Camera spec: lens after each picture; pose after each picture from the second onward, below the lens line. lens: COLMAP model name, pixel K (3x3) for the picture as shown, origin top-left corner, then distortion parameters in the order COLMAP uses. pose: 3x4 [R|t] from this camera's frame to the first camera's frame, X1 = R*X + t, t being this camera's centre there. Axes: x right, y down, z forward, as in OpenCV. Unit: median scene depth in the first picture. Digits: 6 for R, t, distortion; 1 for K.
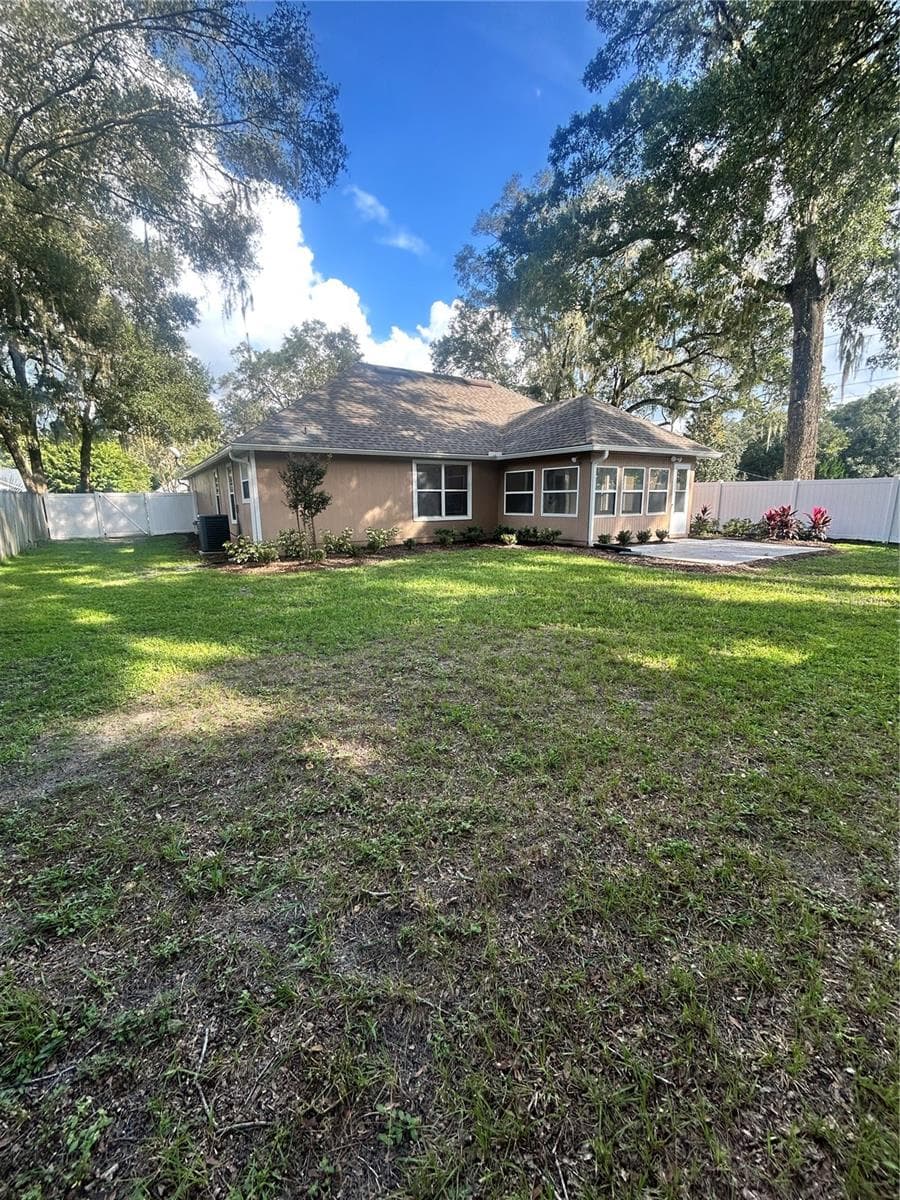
lens RADIAL K [[487.7, 0, 448.4], [0, 487.7, 599.2], [0, 0, 1]] dist [-0.000585, 0.000816]
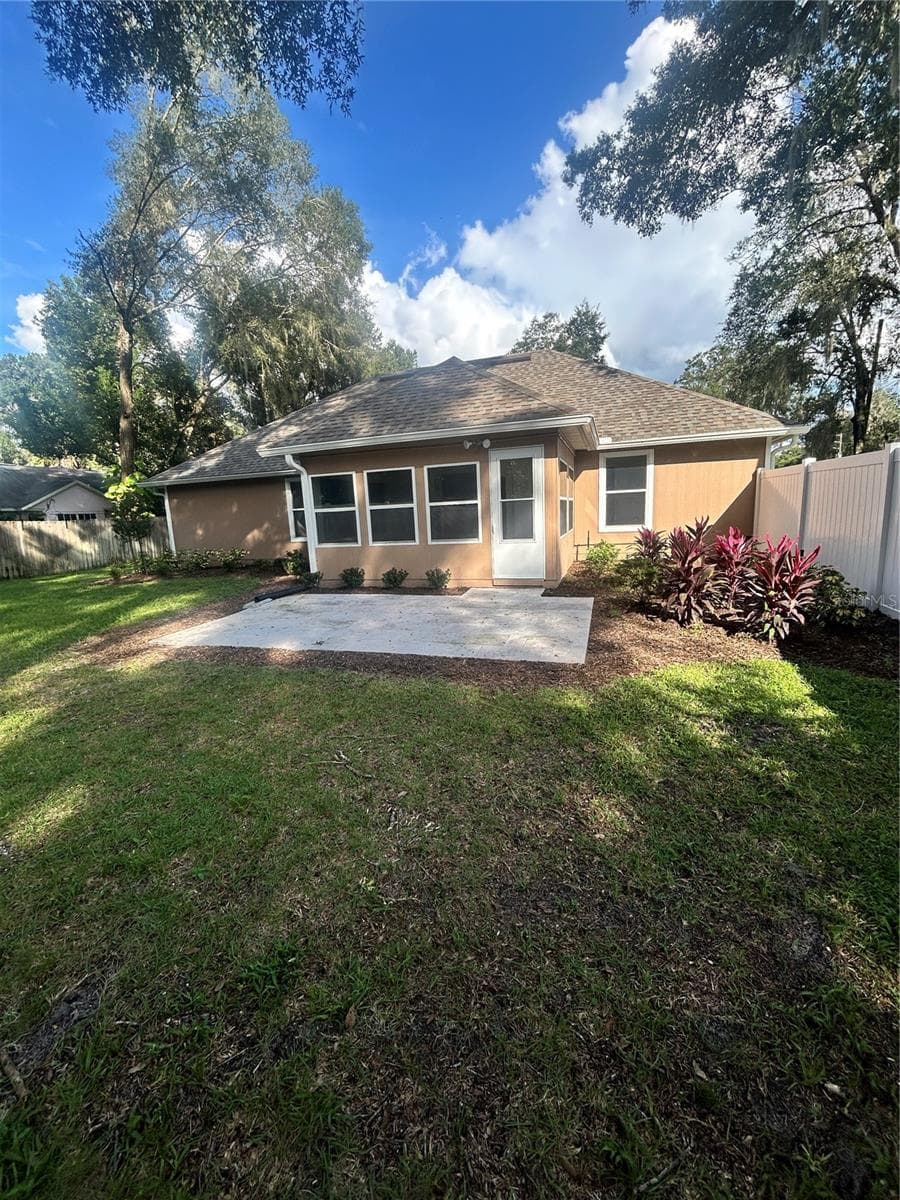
lens RADIAL K [[487.7, 0, 448.0], [0, 487.7, 598.5], [0, 0, 1]] dist [-0.000585, 0.000816]
pose [[0.641658, 0.114891, -0.758337, 0.863469], [-0.105131, 0.992560, 0.061422, -0.141105], [0.759751, 0.040313, 0.648963, 0.611475]]
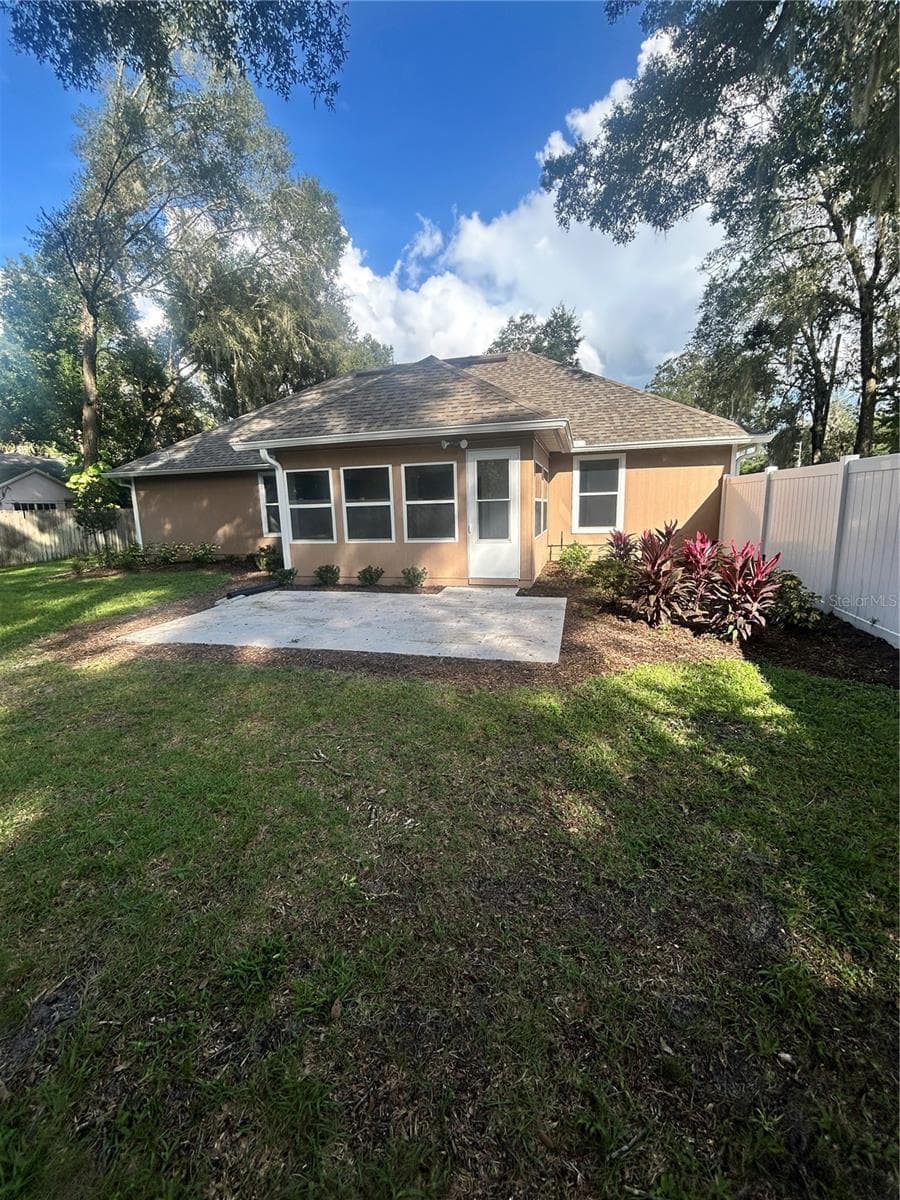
lens RADIAL K [[487.7, 0, 448.8], [0, 487.7, 598.2], [0, 0, 1]] dist [-0.000585, 0.000816]
pose [[0.681883, 0.125752, -0.720570, 0.864166], [-0.119840, 0.991006, 0.059542, -0.142661], [0.721577, 0.045753, 0.690821, 0.606046]]
